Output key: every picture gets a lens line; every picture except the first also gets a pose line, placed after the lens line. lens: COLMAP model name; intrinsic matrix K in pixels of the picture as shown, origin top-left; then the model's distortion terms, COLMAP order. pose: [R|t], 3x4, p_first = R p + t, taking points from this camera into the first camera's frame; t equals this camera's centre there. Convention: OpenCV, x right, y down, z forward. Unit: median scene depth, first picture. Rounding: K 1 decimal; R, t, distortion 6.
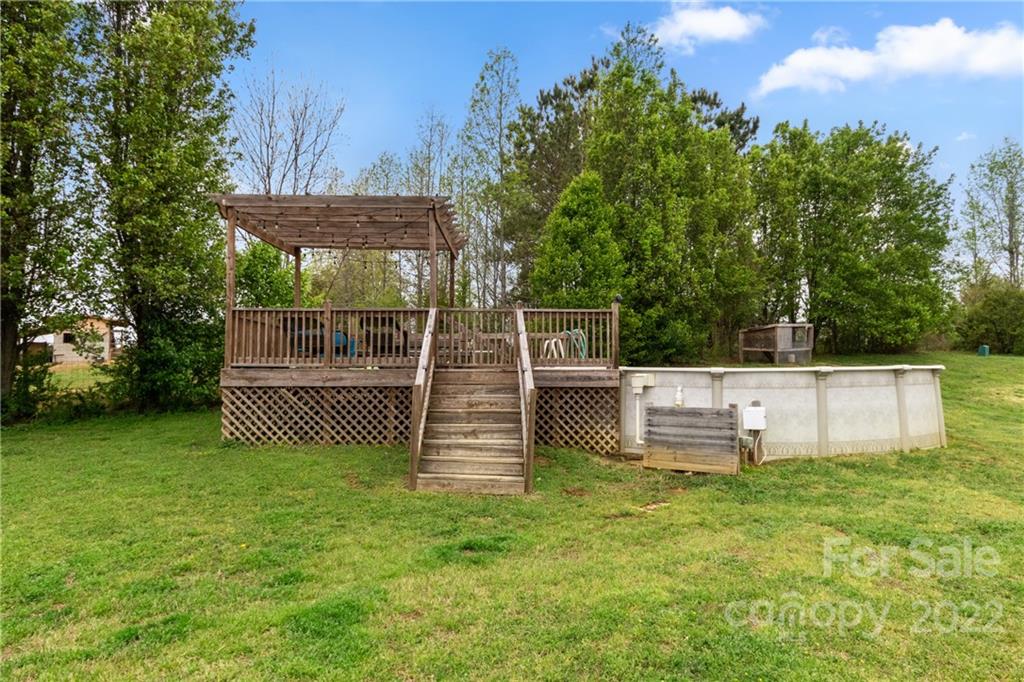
lens RADIAL K [[587.2, 0, 521.7], [0, 587.2, 330.3], [0, 0, 1]] dist [0.031047, 0.001070]
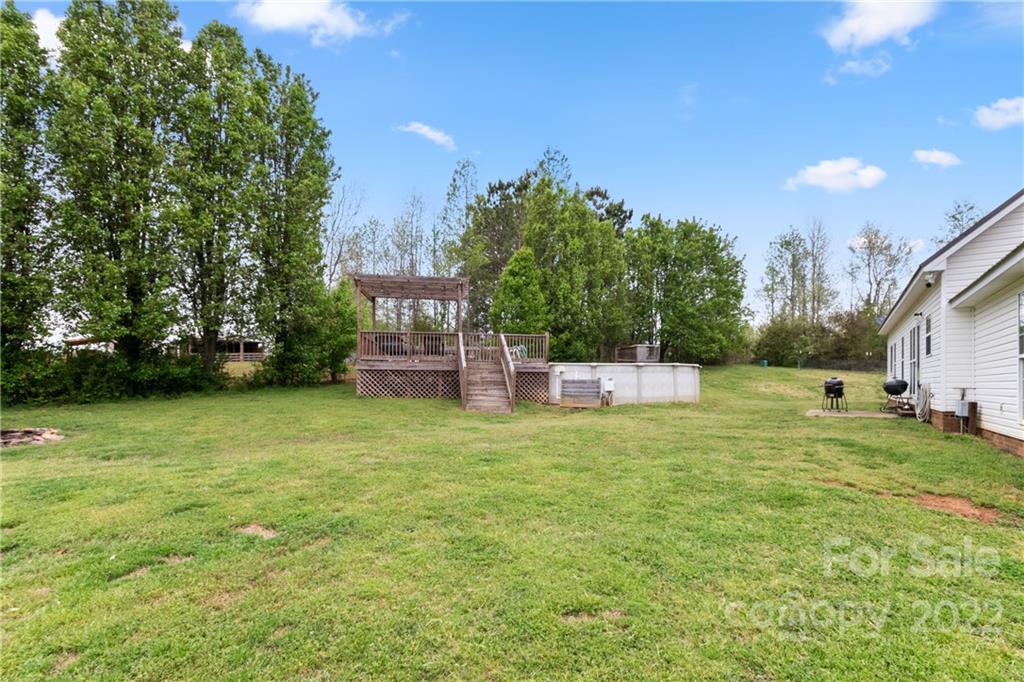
lens RADIAL K [[496.3, 0, 501.2], [0, 496.3, 344.7], [0, 0, 1]] dist [-0.004200, 0.001915]
pose [[0.994920, 0.016536, 0.099299, -0.082659], [-0.015709, 0.999835, -0.009102, 0.007999], [-0.099433, 0.007496, 0.995016, -0.342498]]
